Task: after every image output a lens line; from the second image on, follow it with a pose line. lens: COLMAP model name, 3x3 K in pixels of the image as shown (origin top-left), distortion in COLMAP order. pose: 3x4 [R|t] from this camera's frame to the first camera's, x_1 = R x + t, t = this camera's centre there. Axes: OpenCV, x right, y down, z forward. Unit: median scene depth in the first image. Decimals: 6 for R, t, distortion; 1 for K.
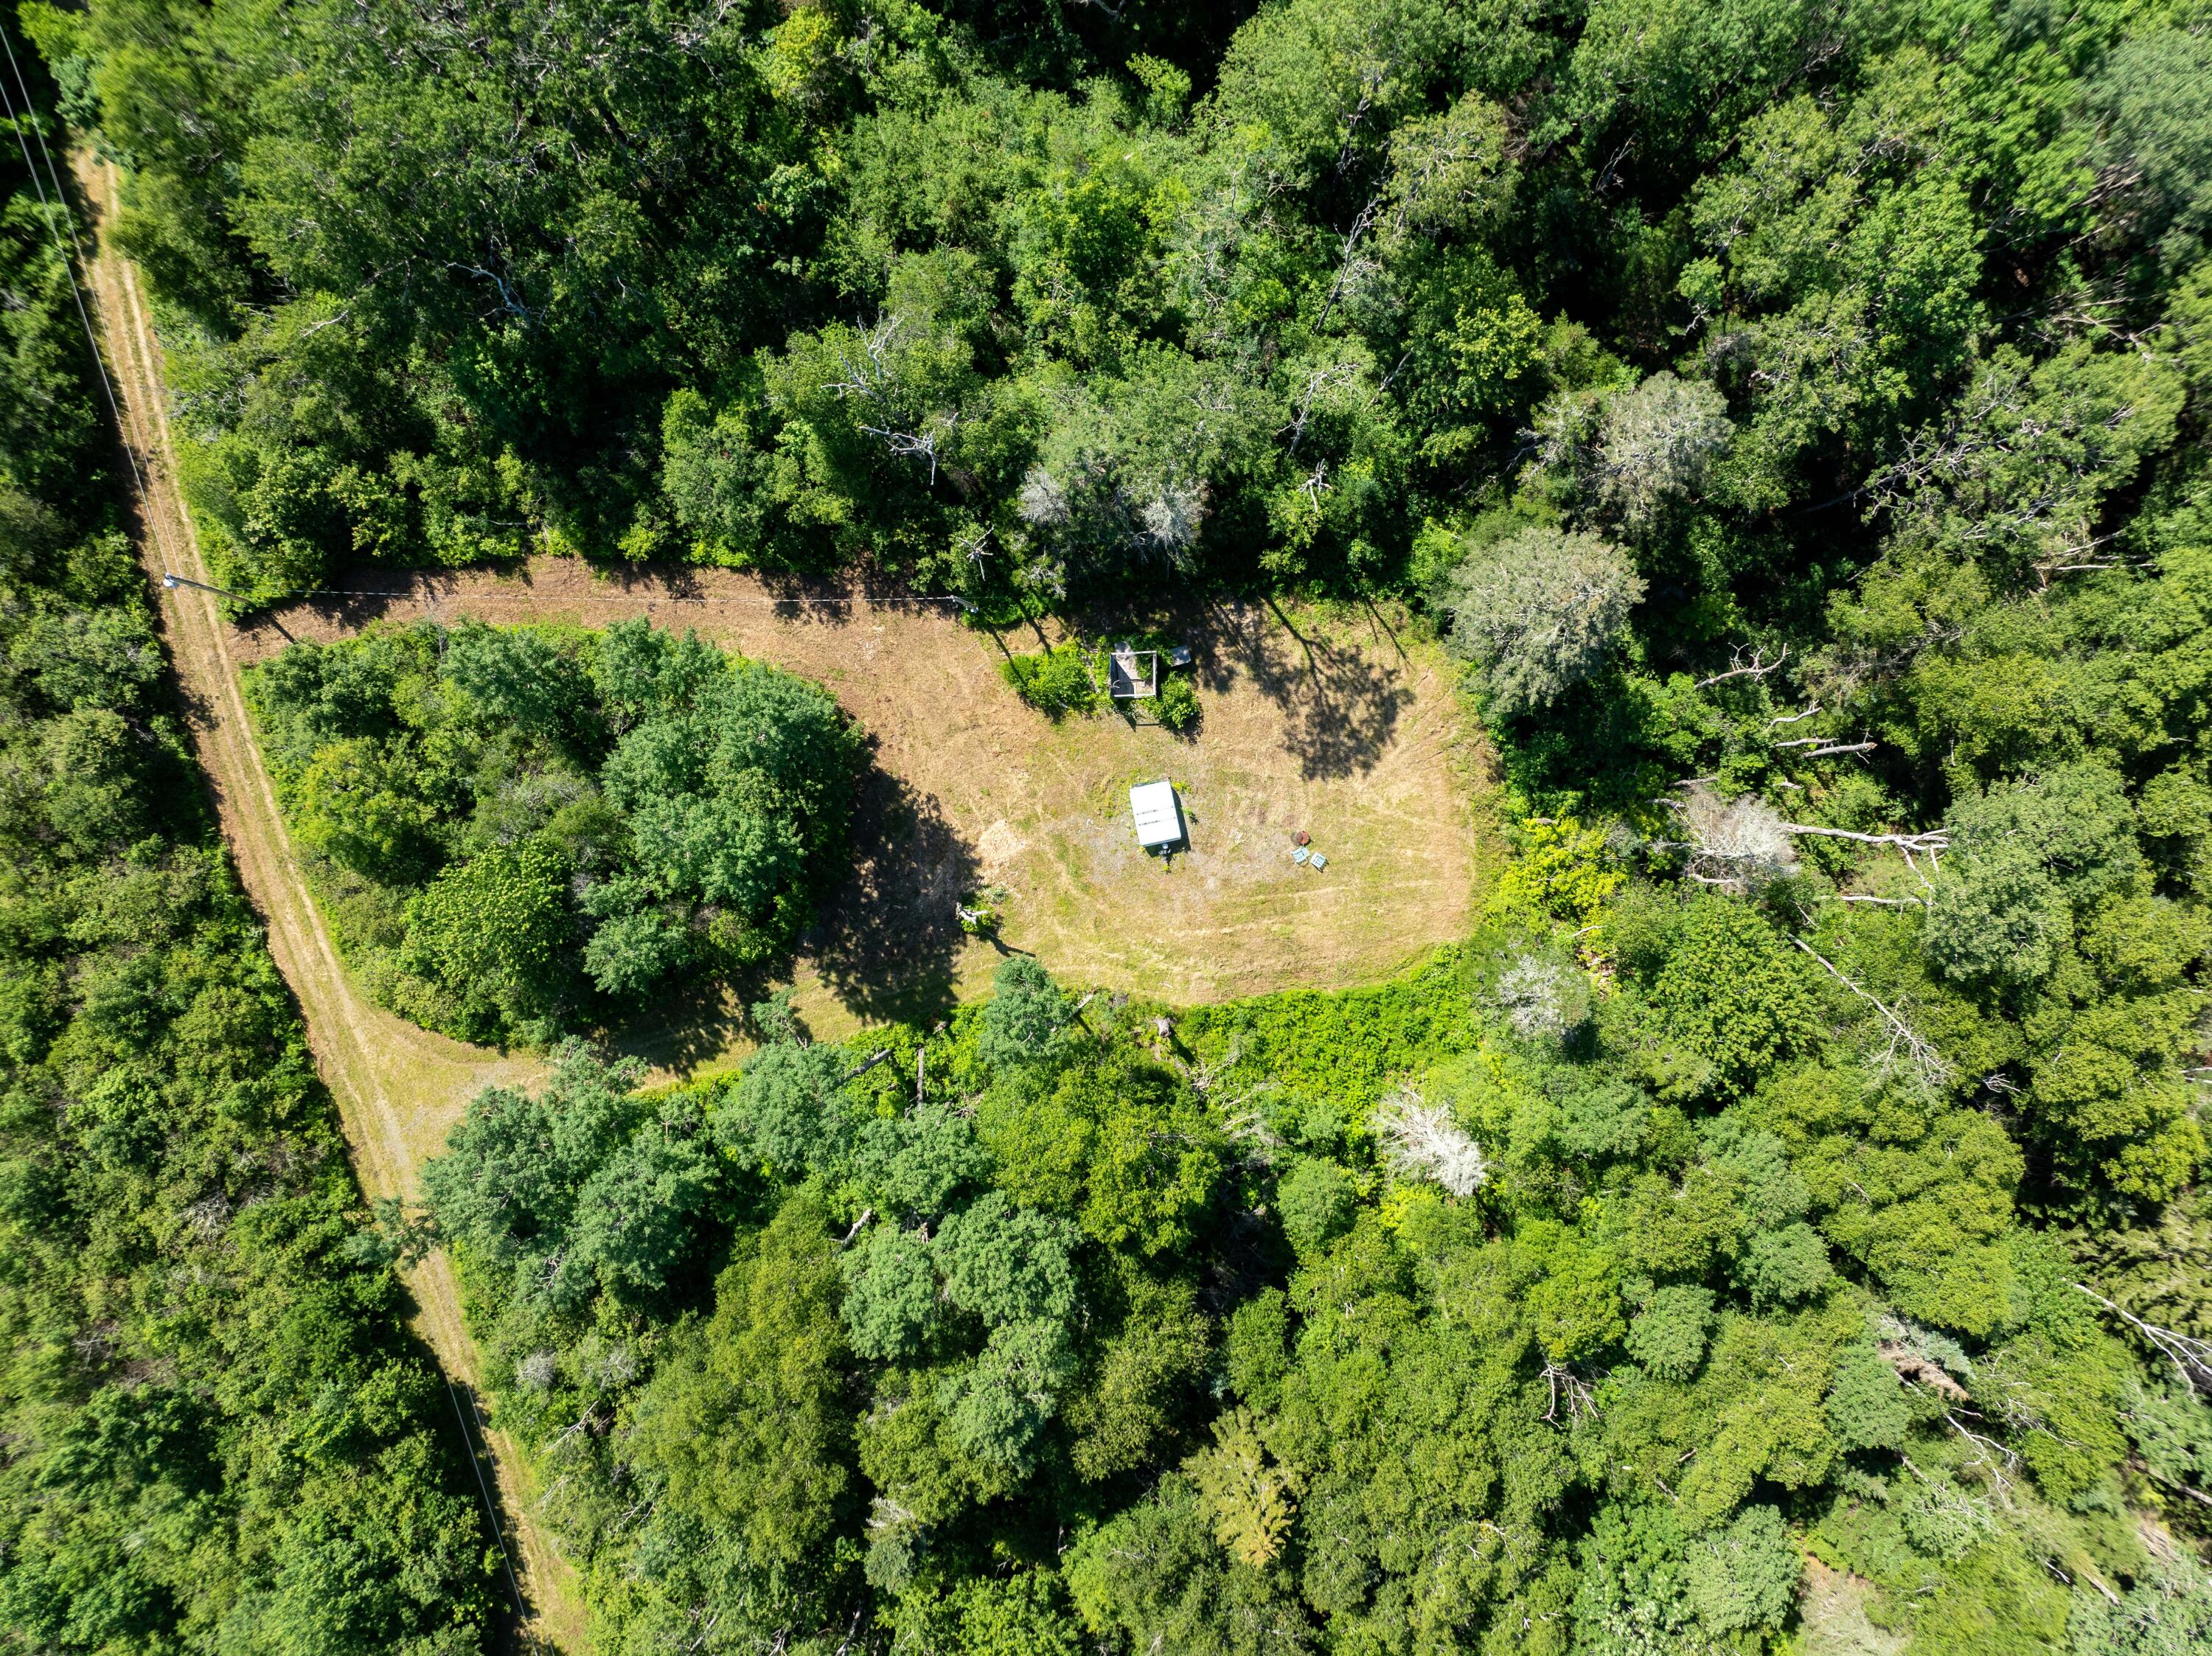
lens RADIAL K [[1564.1, 0, 1106.0], [0, 1564.1, 828.0], [0, 0, 1]] dist [-0.047973, 0.019885]
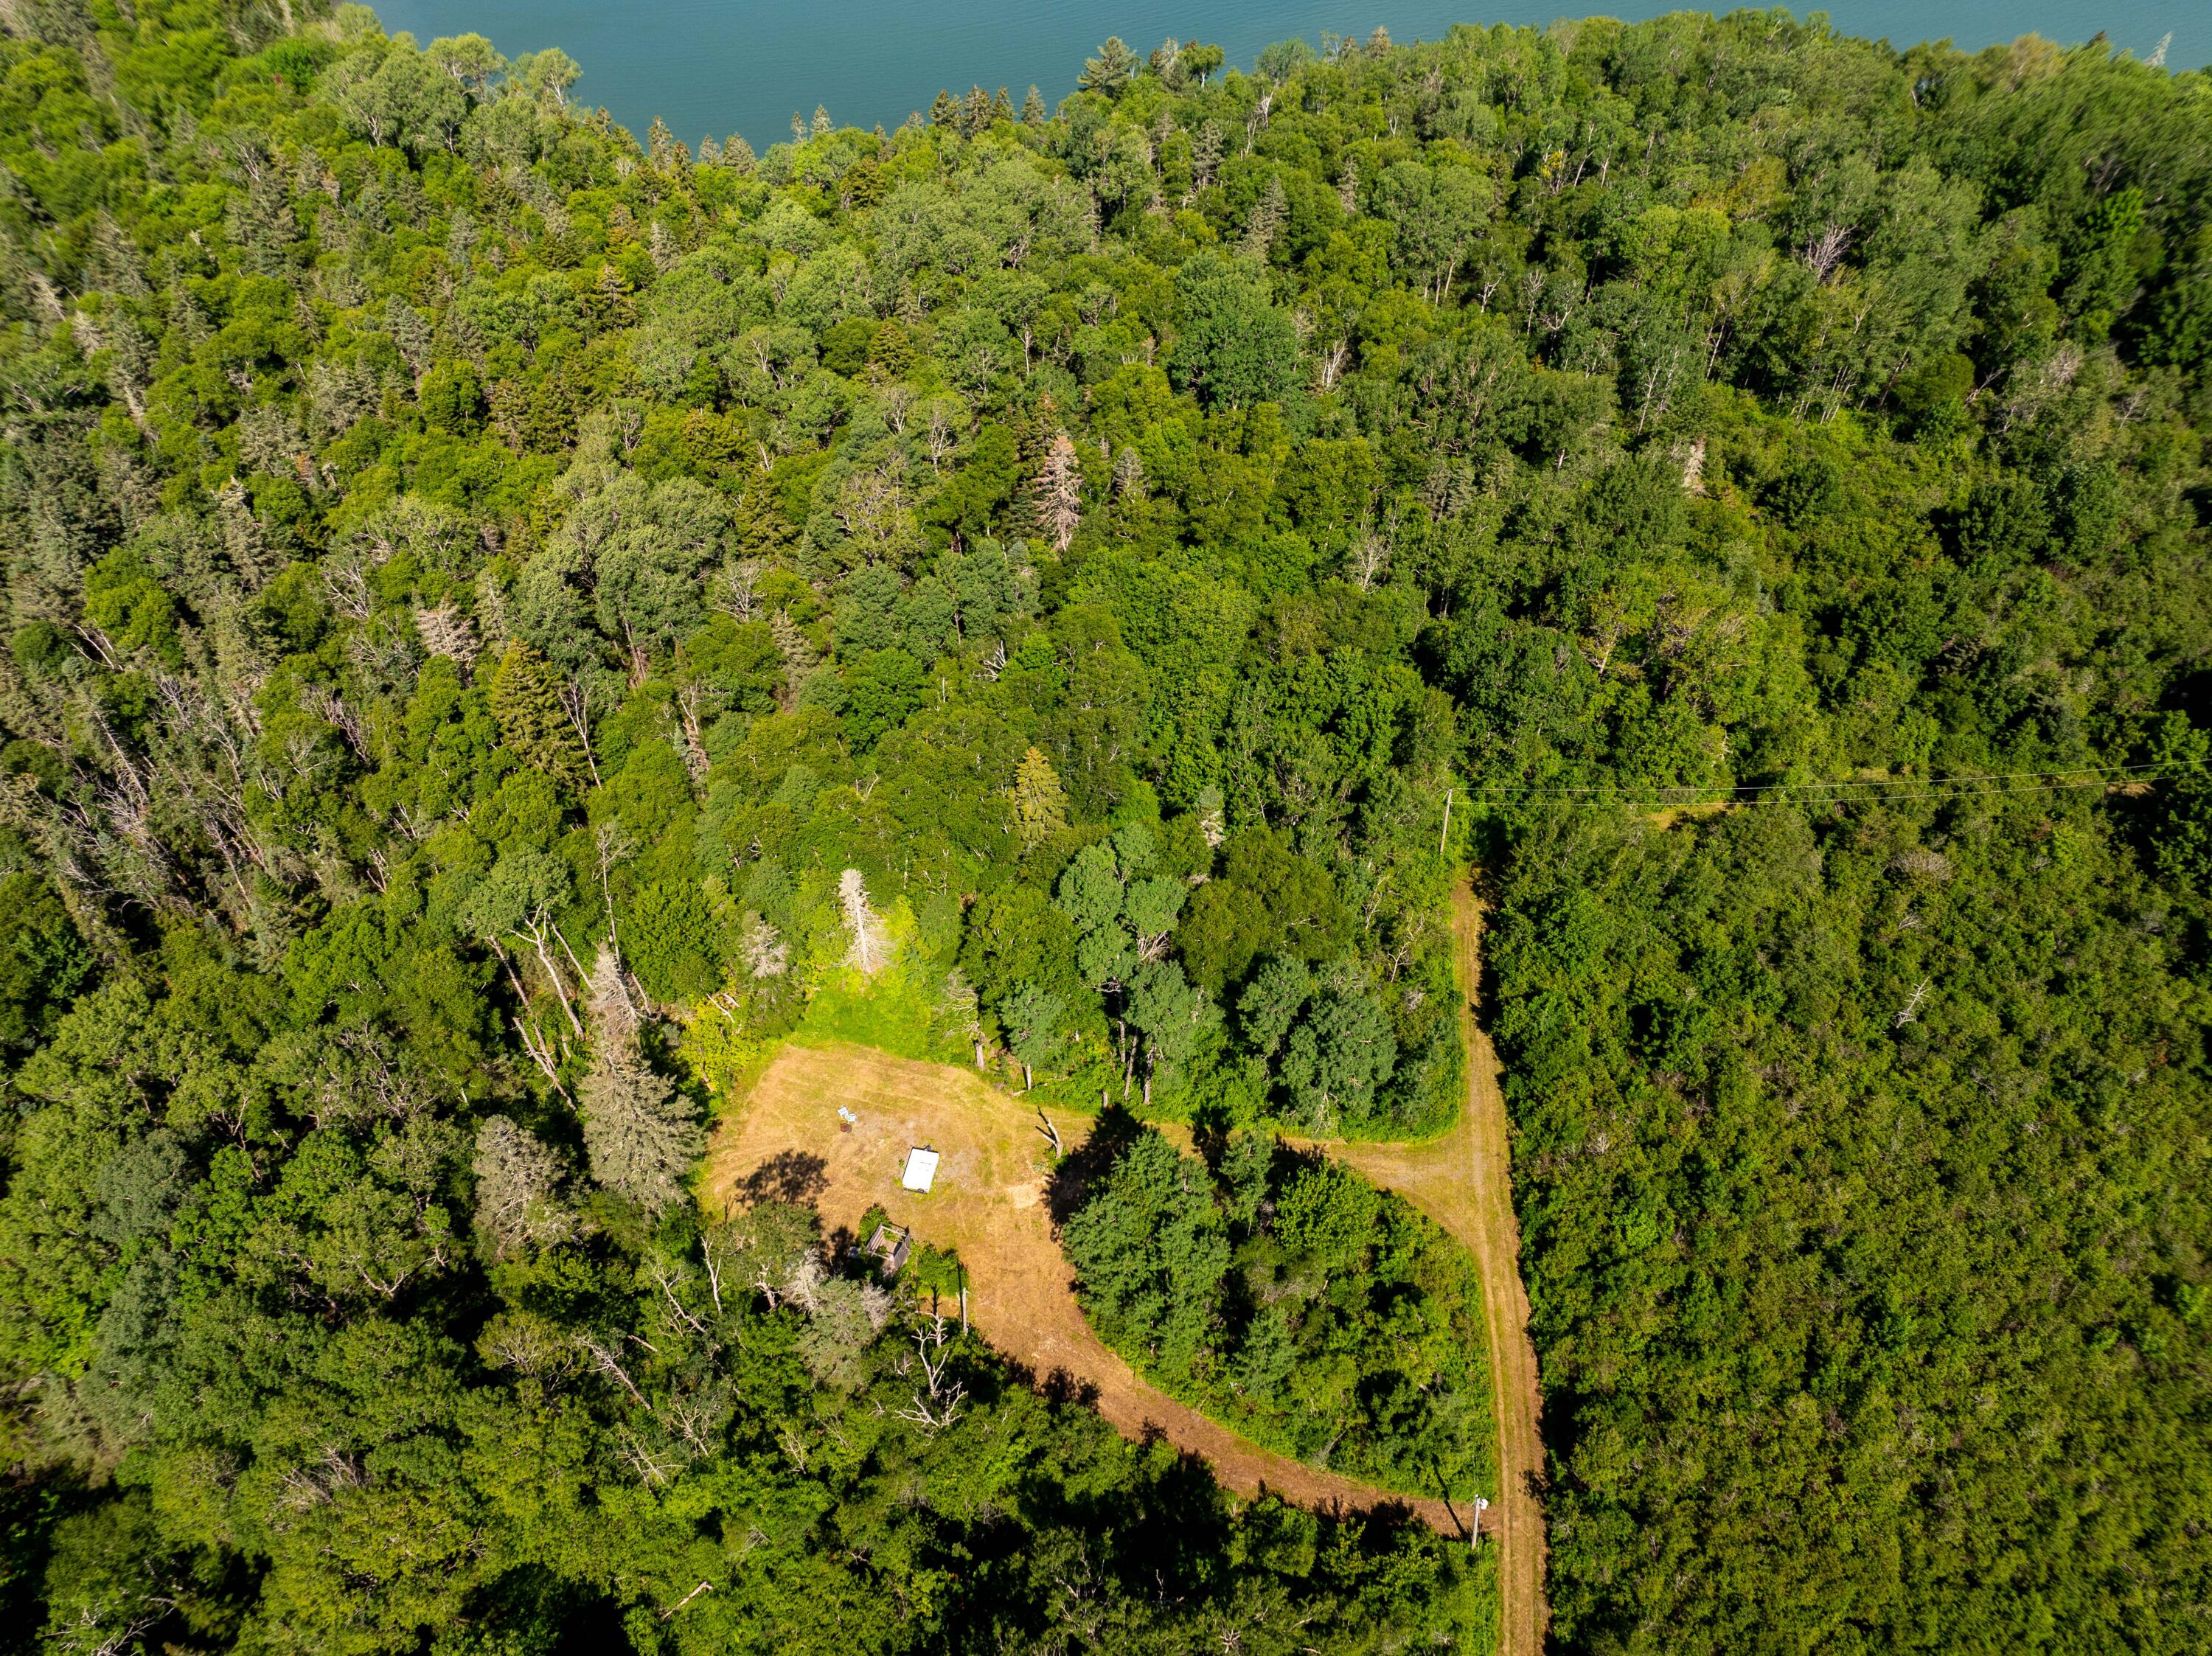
lens RADIAL K [[1564.1, 0, 1106.0], [0, 1564.1, 828.0], [0, 0, 1]] dist [-0.047973, 0.019885]
pose [[-0.913591, -0.289082, 0.285978, -0.461481], [0.405734, -0.694824, 0.593801, -0.597324], [0.027047, 0.658522, 0.752075, -0.342829]]
